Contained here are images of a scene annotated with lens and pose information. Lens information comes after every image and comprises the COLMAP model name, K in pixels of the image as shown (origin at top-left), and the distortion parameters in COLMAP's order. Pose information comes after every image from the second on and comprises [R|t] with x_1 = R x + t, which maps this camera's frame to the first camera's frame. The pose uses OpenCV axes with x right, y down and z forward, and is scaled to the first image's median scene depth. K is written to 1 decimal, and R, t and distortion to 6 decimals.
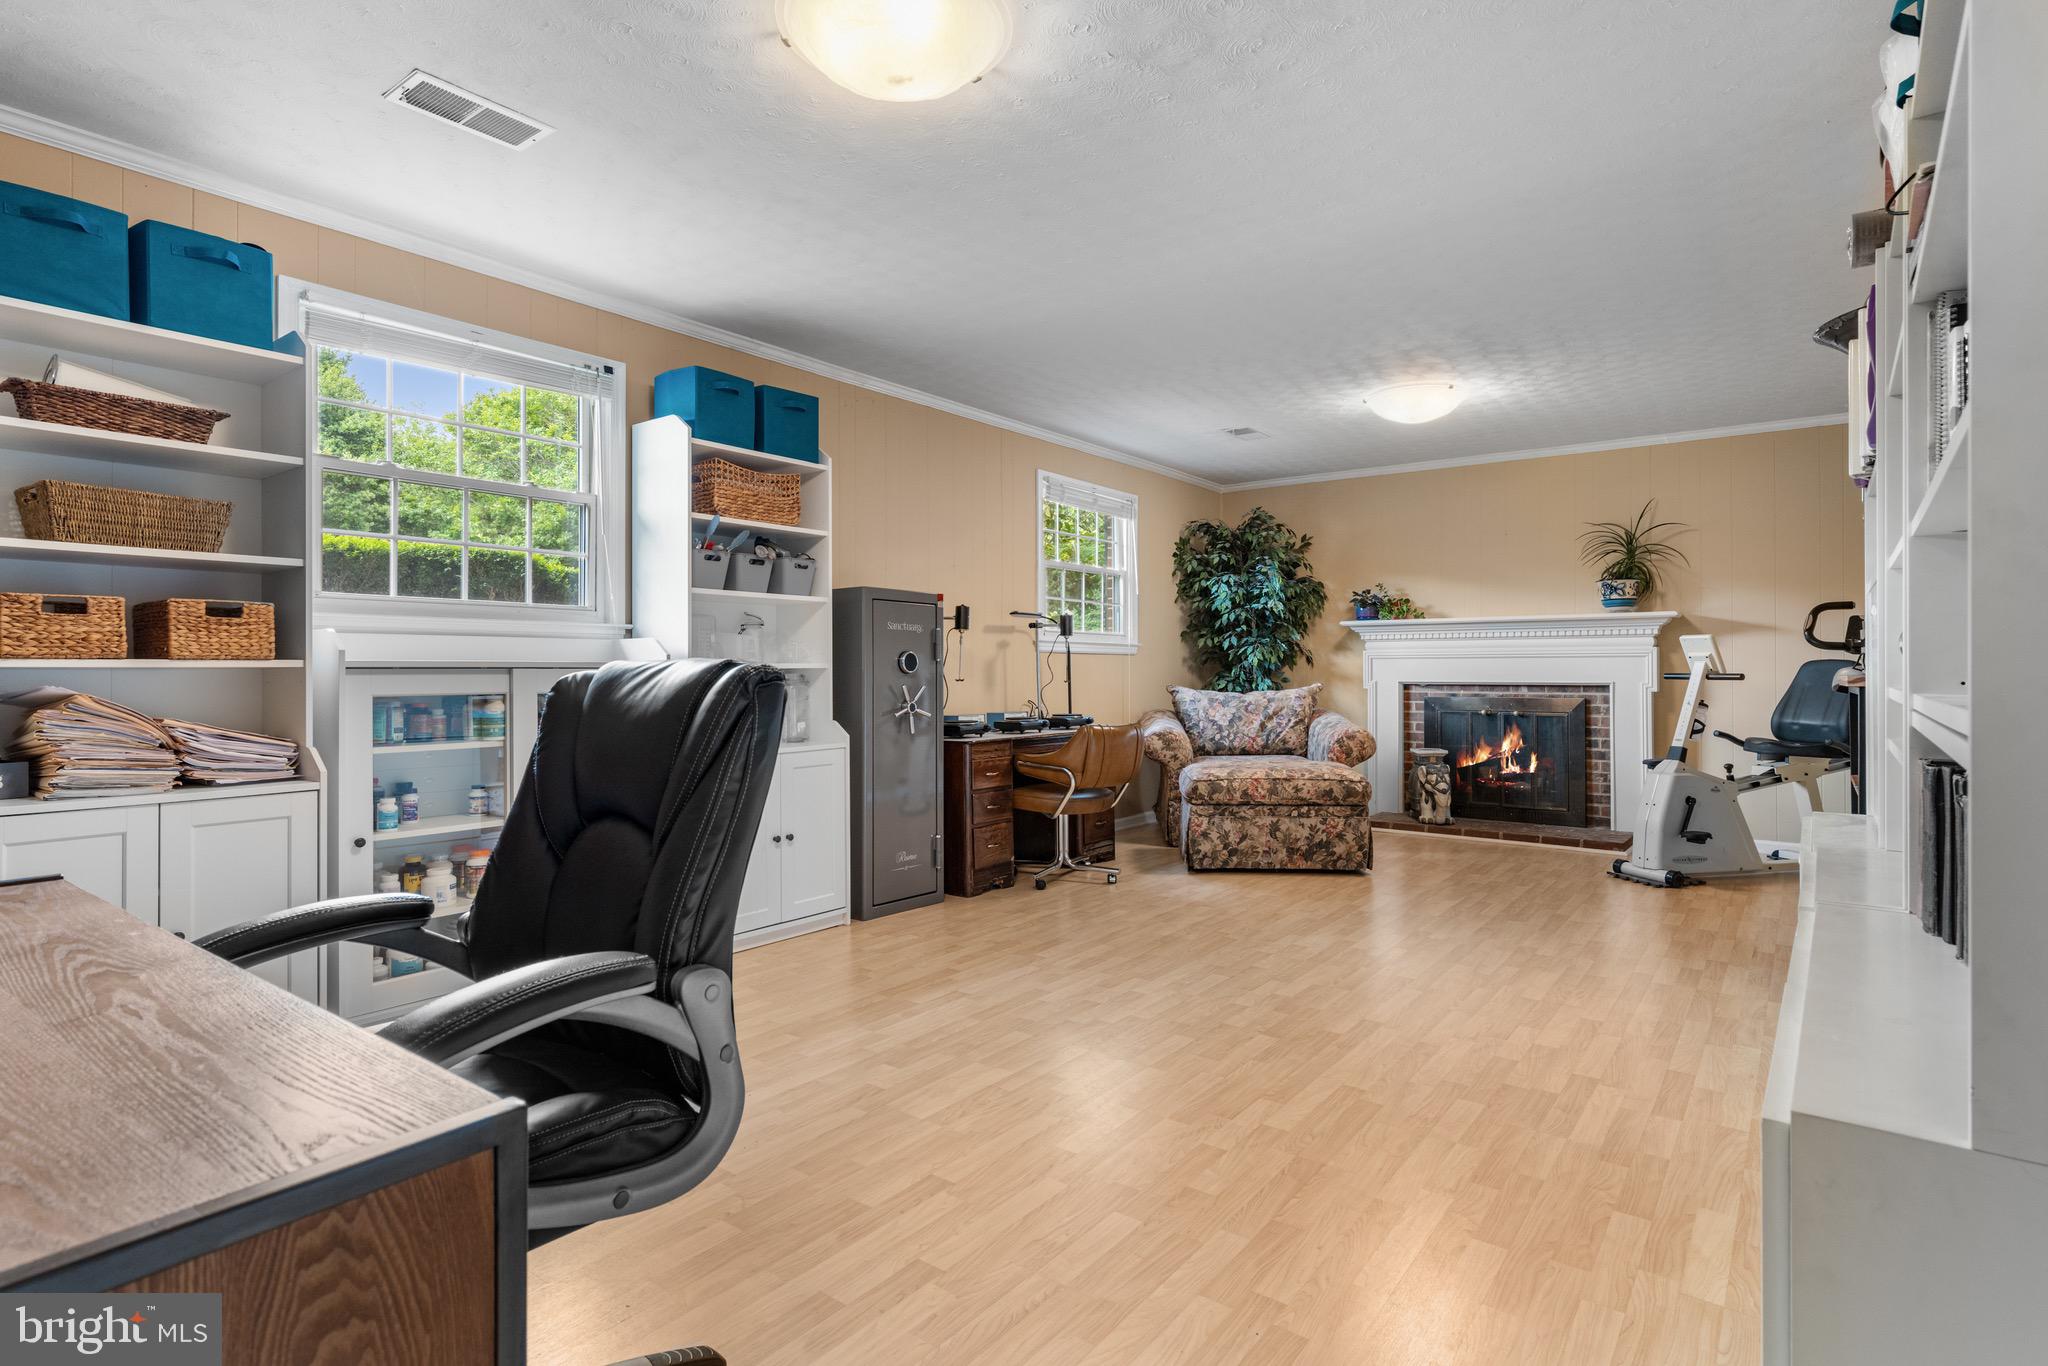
lens RADIAL K [[1039.4, 0, 1018.9], [0, 1039.4, 676.5], [0, 0, 1]] dist [0.000009, 0.001573]
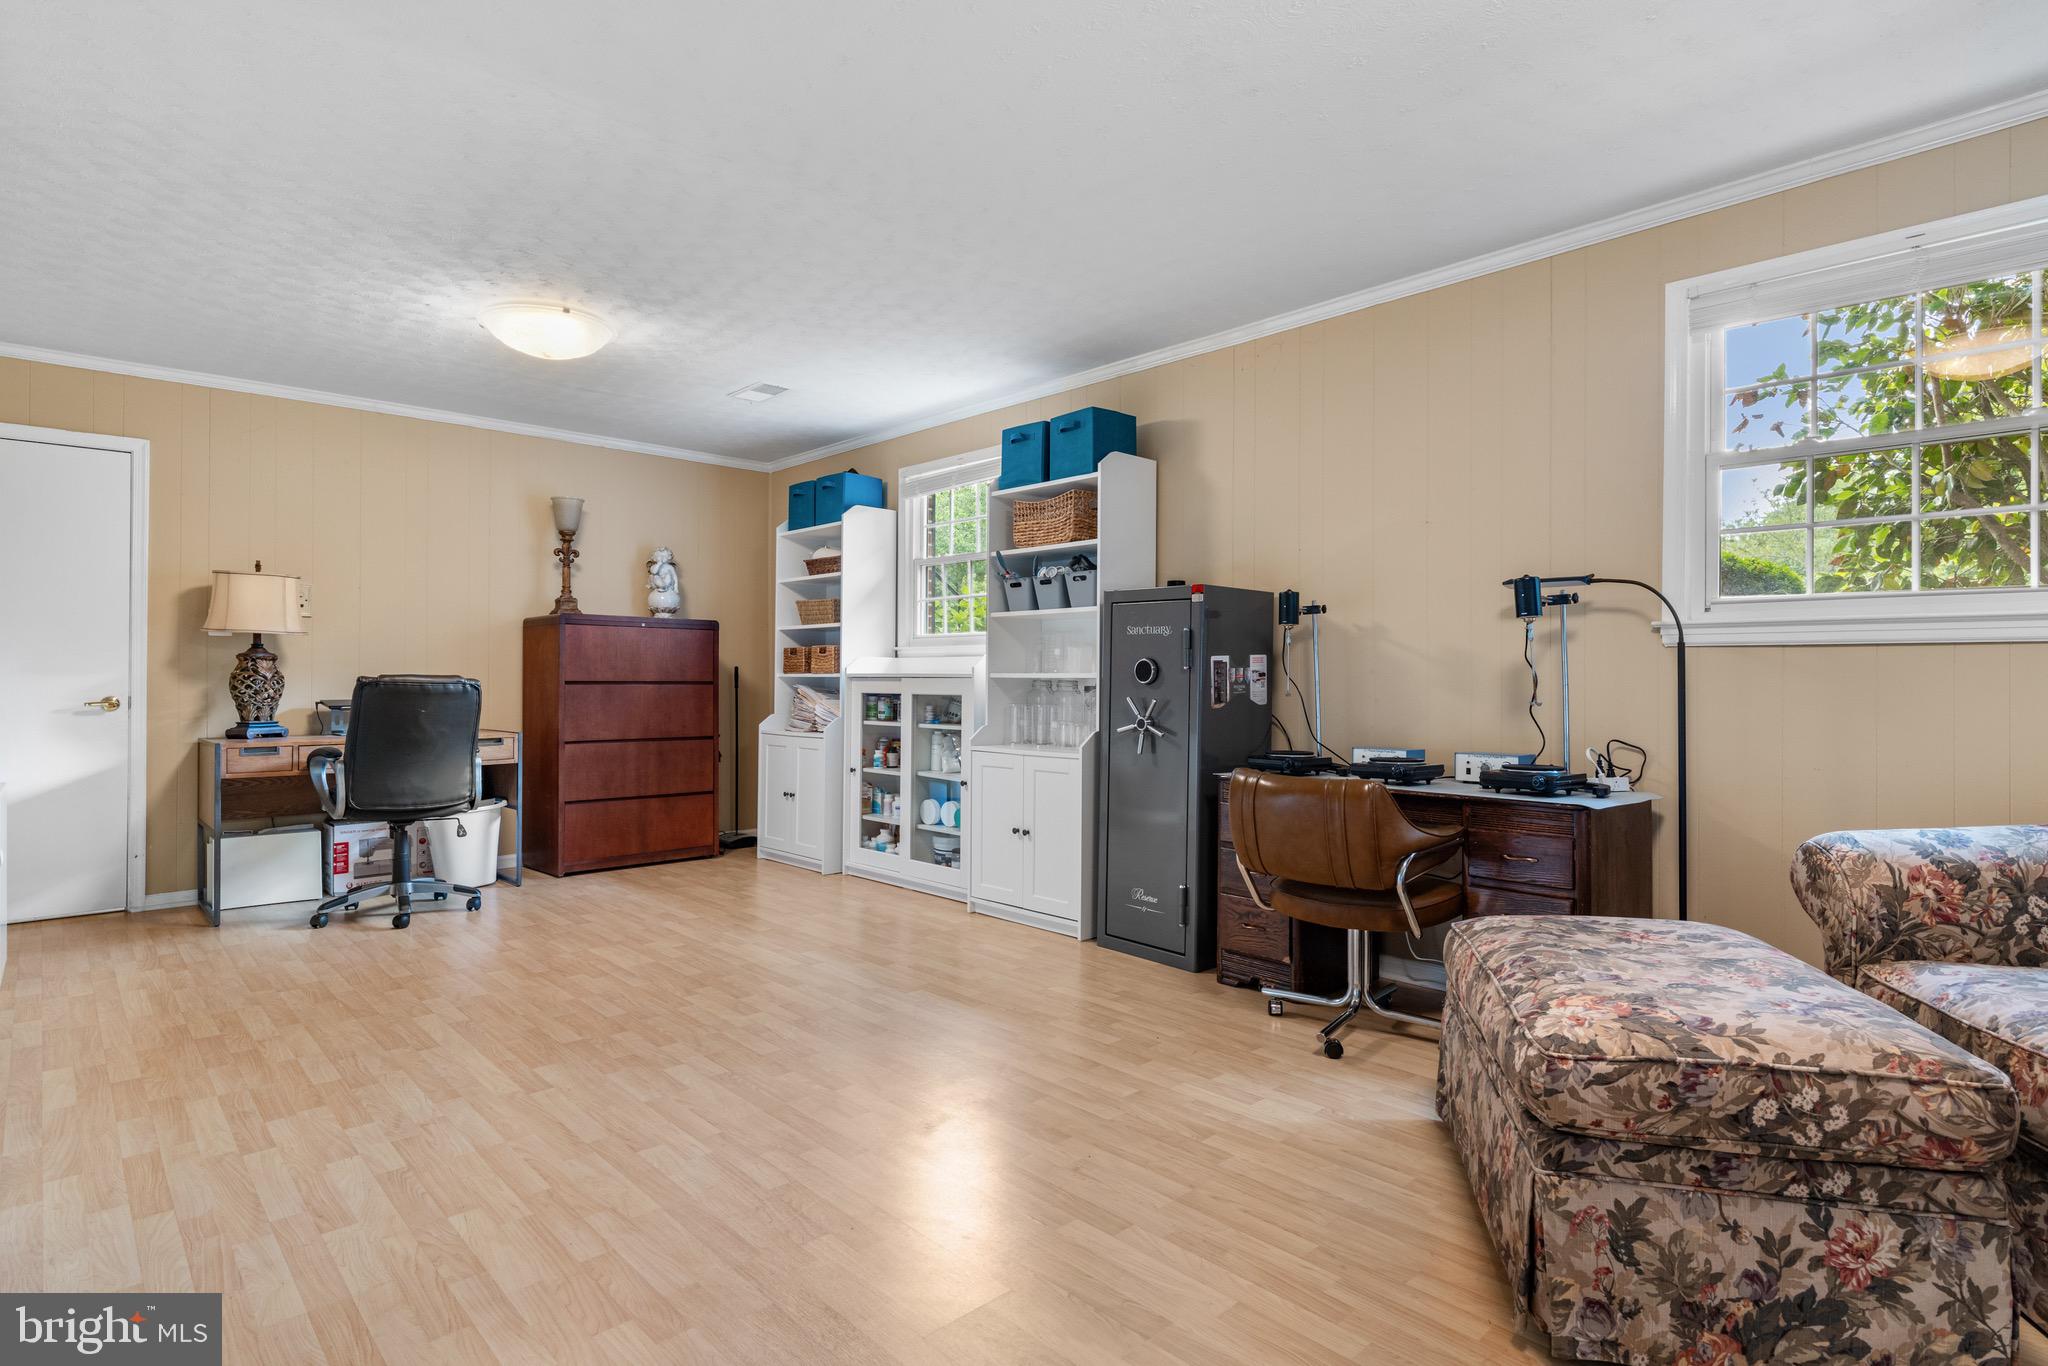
lens RADIAL K [[1039.4, 0, 1017.9], [0, 1039.4, 676.9], [0, 0, 1]] dist [0.000009, 0.001573]
pose [[-0.161837, 0.000723, -0.986817, 1.034393], [-0.008070, 0.999965, 0.002056, -0.013246], [0.986784, 0.008296, -0.161826, 1.403373]]
